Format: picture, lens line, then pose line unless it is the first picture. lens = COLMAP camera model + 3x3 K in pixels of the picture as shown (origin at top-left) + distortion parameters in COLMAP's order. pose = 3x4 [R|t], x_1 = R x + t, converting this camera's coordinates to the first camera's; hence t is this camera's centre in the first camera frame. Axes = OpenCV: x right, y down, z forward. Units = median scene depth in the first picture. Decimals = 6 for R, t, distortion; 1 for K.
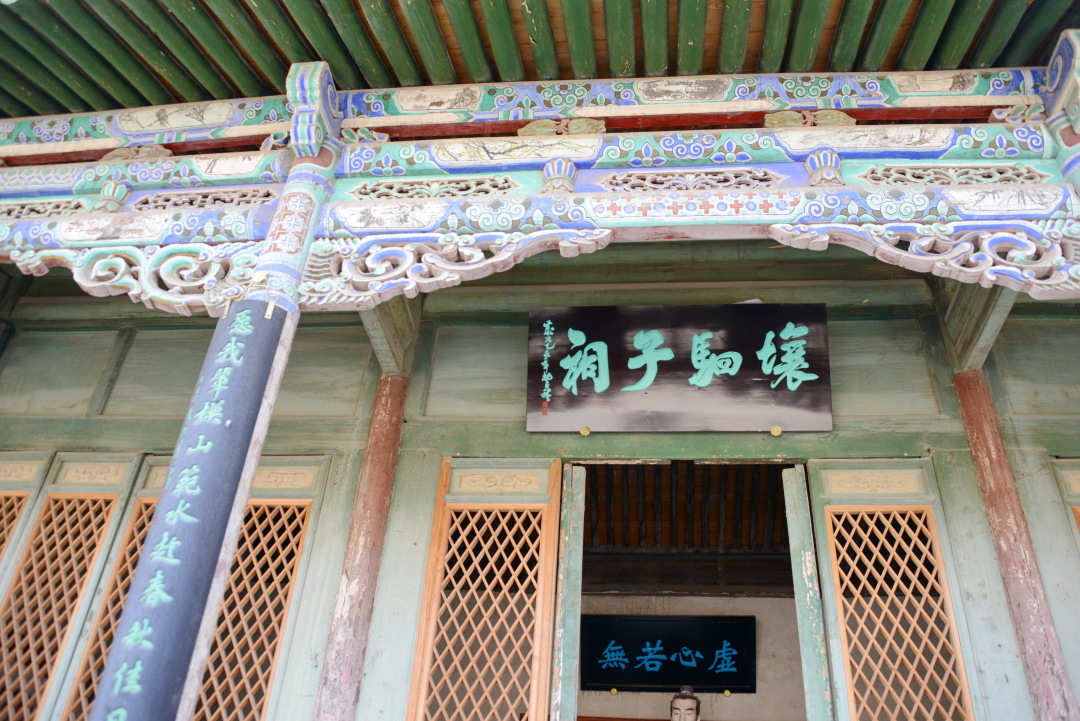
lens RADIAL K [[897.6, 0, 540.0], [0, 897.6, 360.5], [0, 0, 1]] dist [-0.102374, 0.001450]
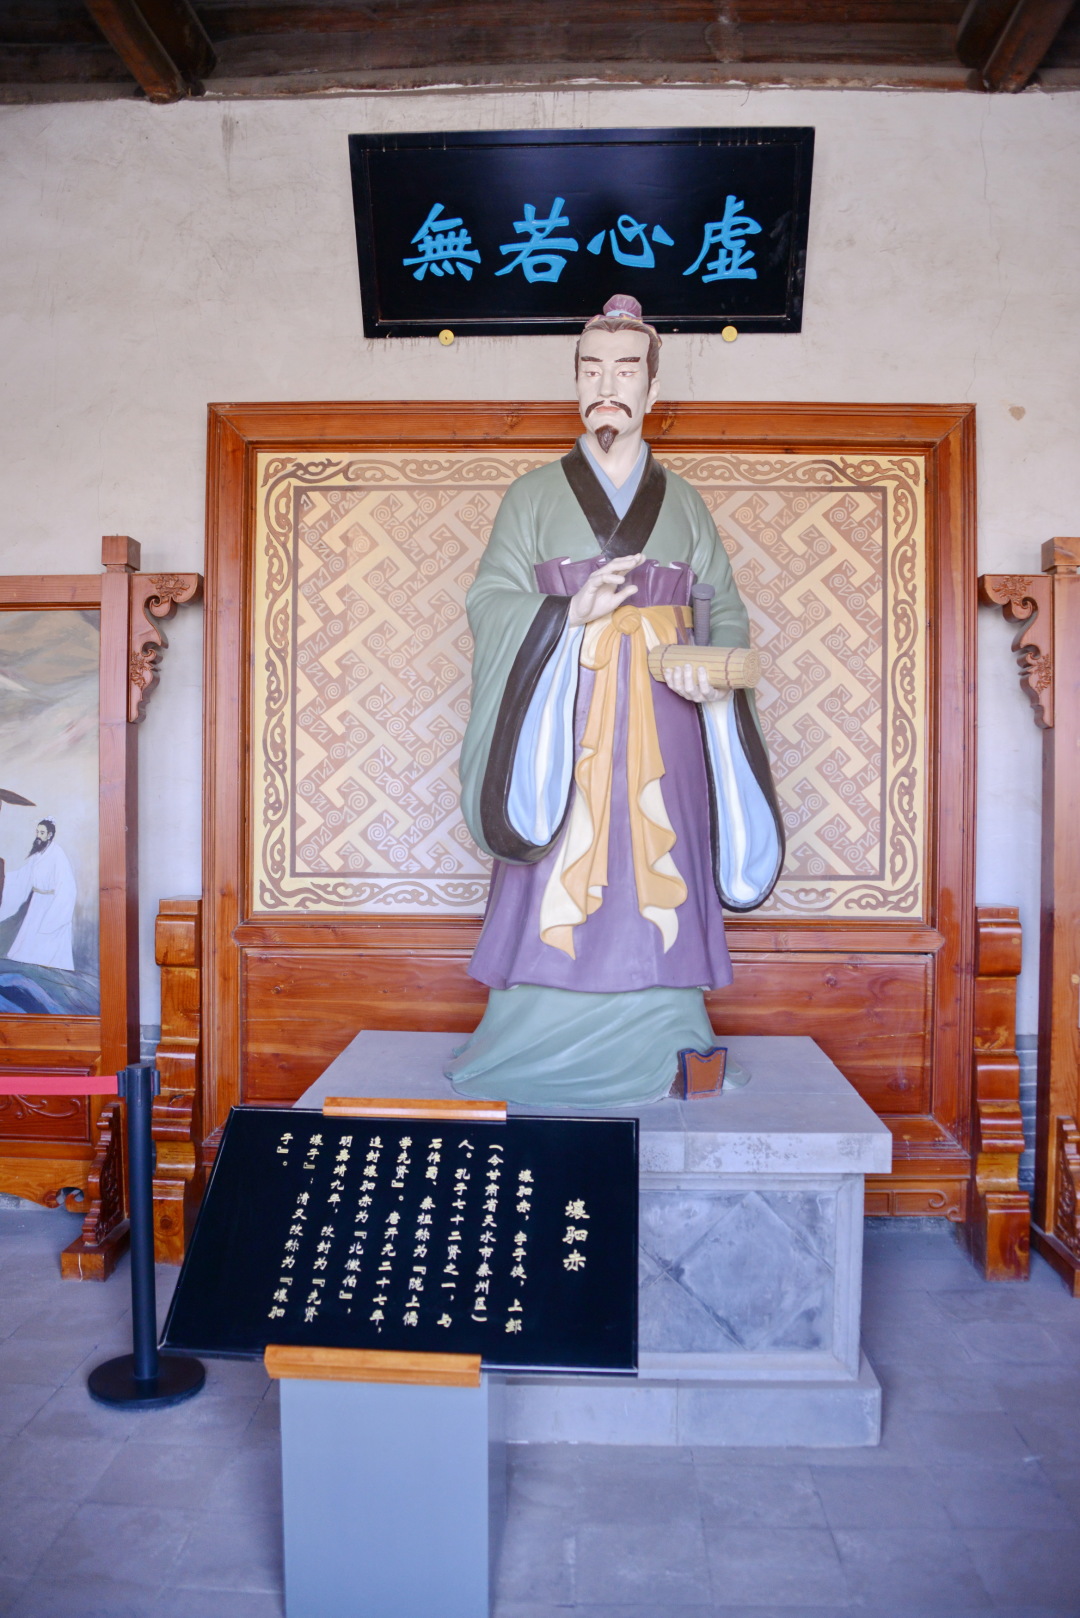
lens RADIAL K [[1344.8, 0, 540.0], [0, 1344.8, 809.0], [0, 0, 1]] dist [-0.102374, 0.001450]
pose [[0.996243, -0.060470, 0.061993, 0.075818], [0.009735, 0.789503, 0.613670, 0.176361], [-0.086052, -0.610761, 0.787125, 0.398451]]
